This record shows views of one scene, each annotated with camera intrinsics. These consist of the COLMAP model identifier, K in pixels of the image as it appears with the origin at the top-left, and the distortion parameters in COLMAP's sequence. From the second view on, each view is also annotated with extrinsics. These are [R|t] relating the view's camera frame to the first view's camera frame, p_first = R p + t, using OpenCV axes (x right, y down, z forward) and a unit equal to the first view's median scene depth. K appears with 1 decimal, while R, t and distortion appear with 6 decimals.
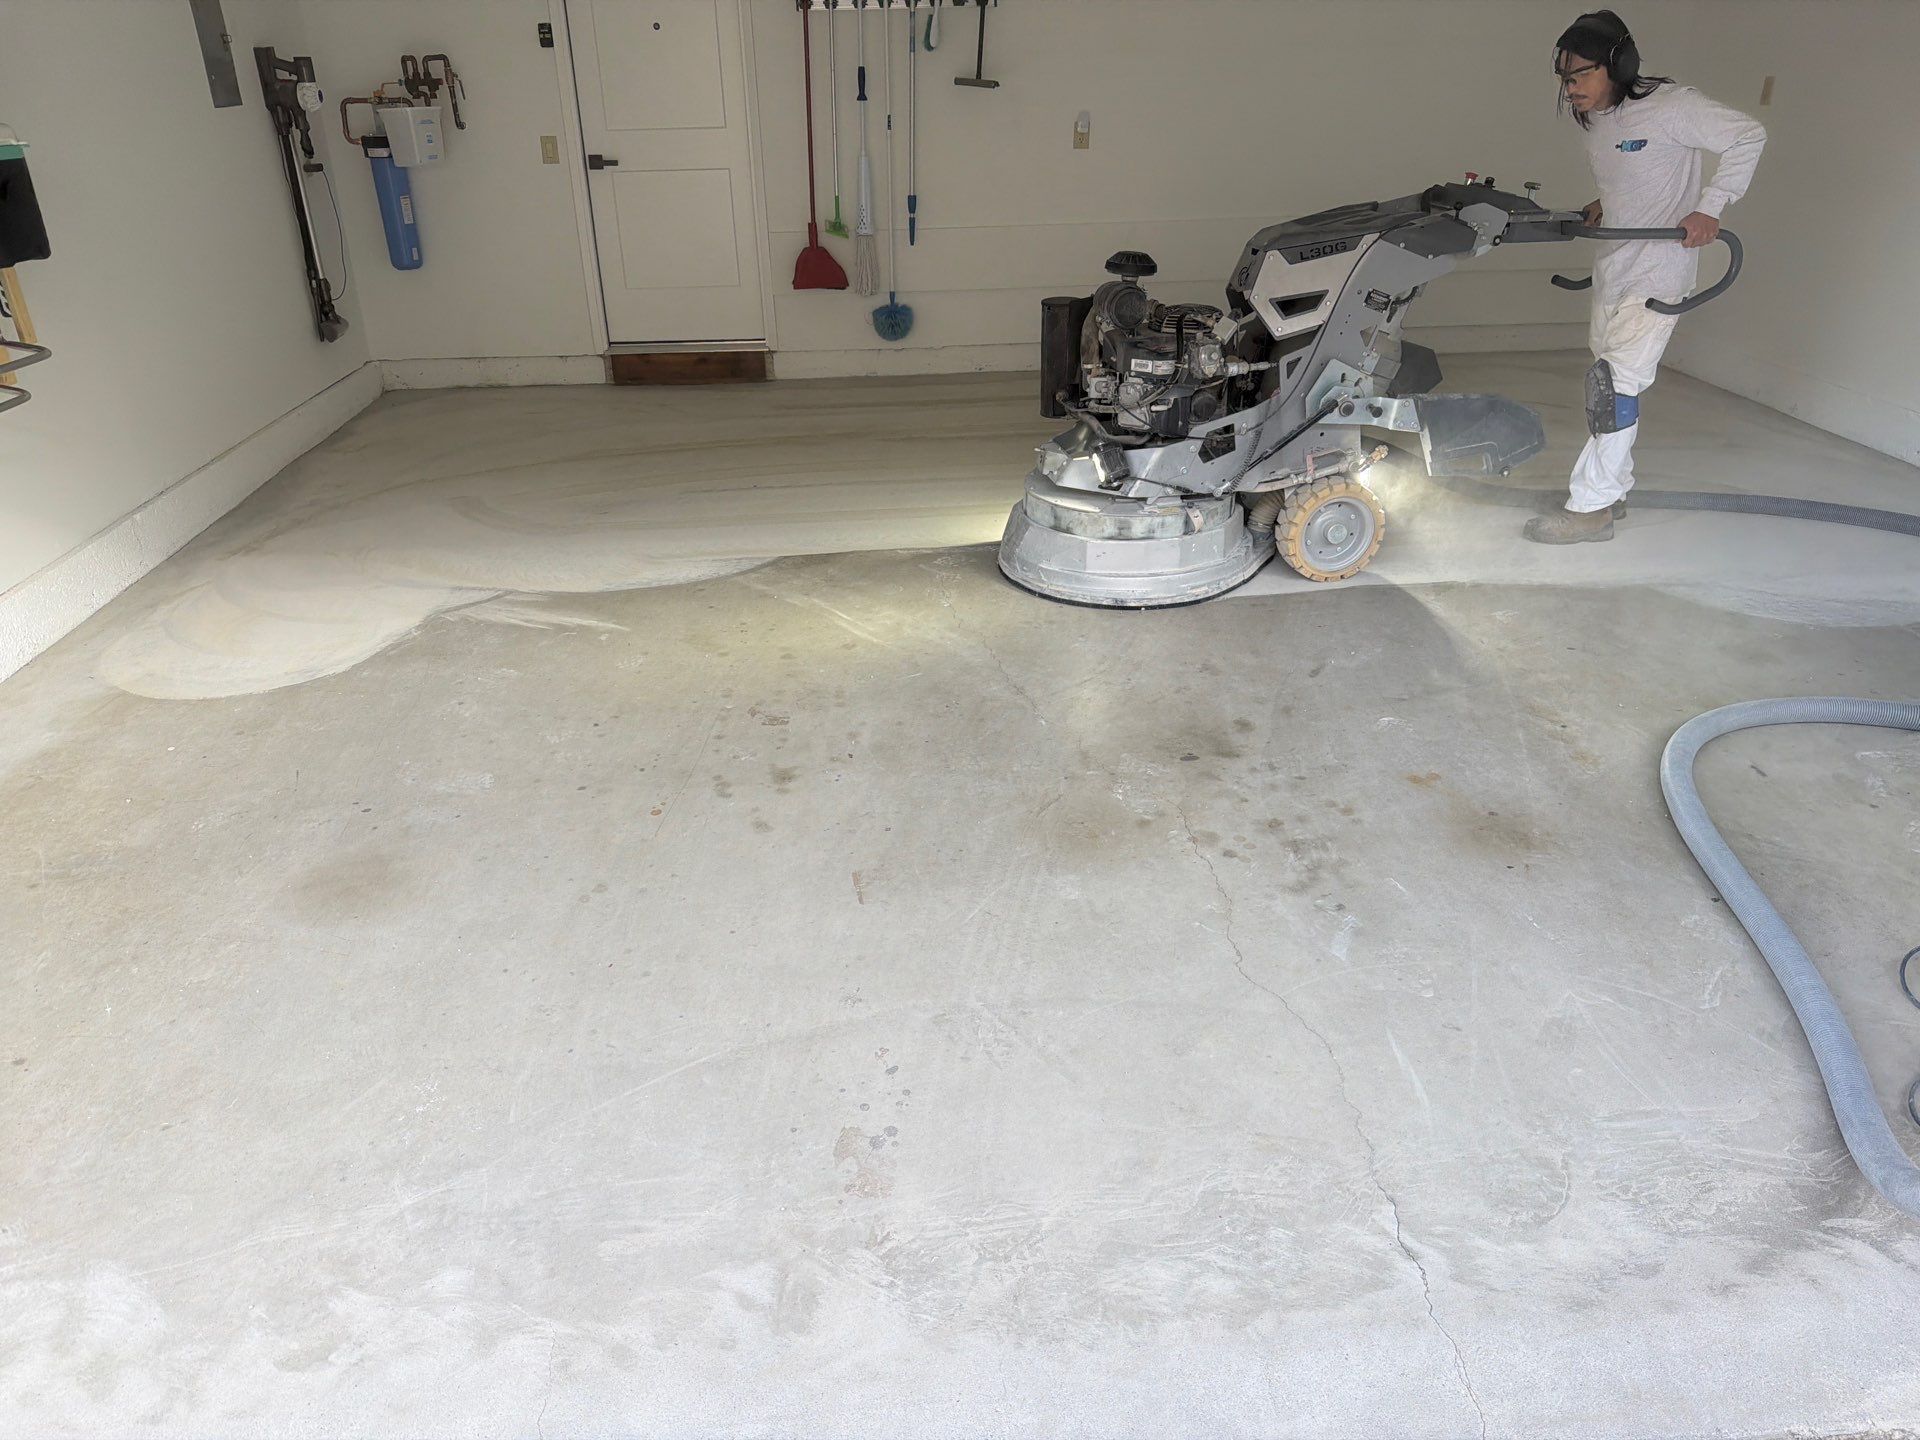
lens RADIAL K [[1346.3, 0, 942.5], [0, 1346.3, 739.1], [0, 0, 1]] dist [0.019462, -0.021919]
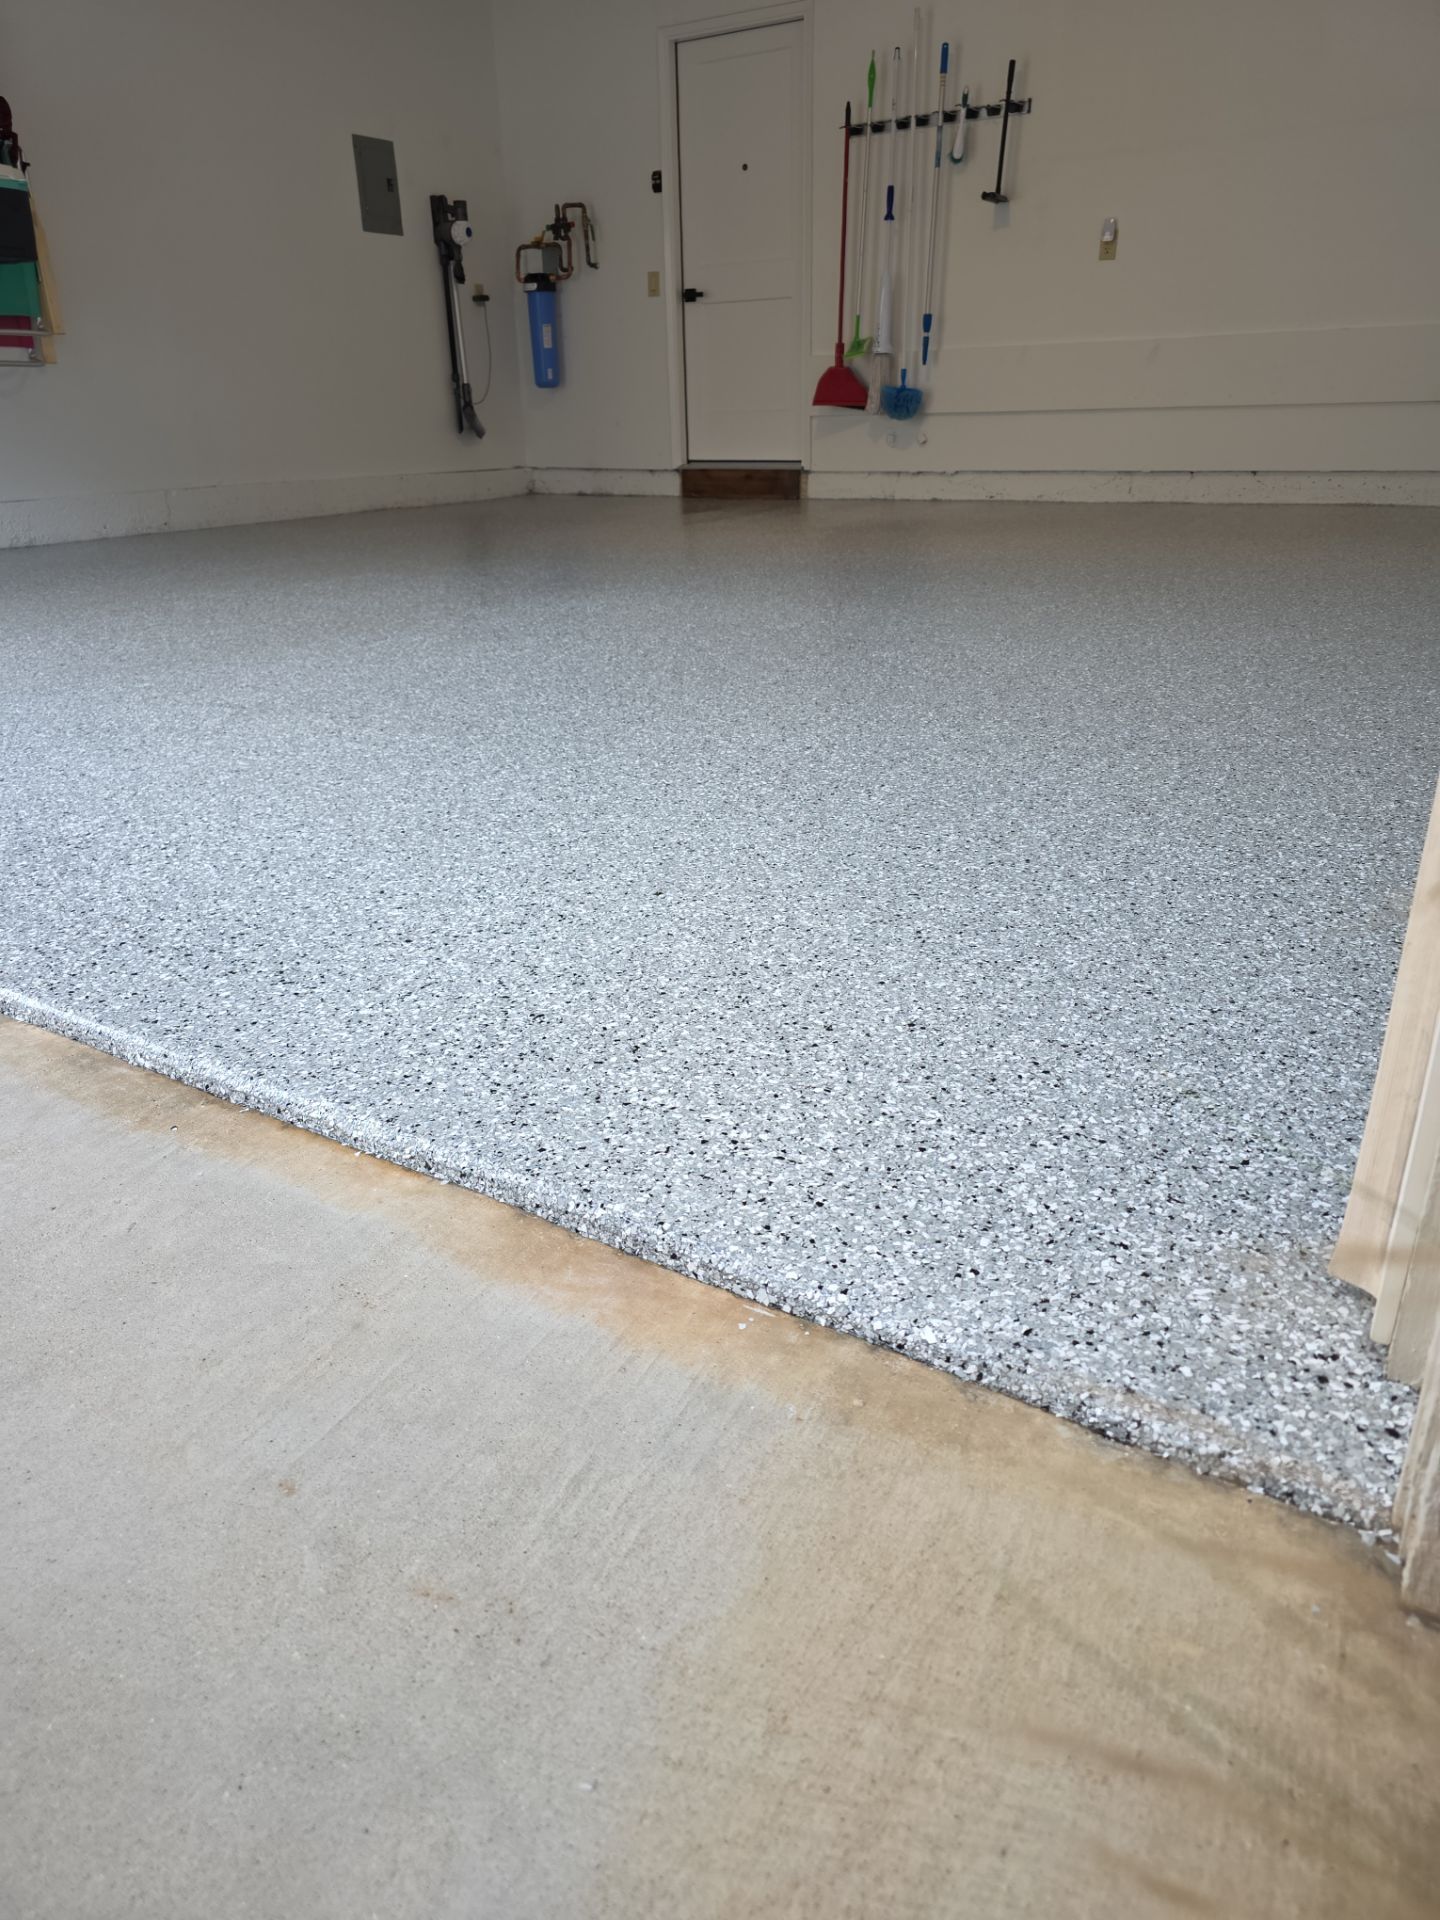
lens RADIAL K [[1262.6, 0, 721.8], [0, 1262.6, 967.4], [0, 0, 1]] dist [0.049765, -0.044431]
pose [[0.829527, 0.228596, -0.509537, 0.458065], [-0.249985, 0.967866, 0.027243, 0.095414], [0.499392, 0.104778, 0.860017, 0.131577]]
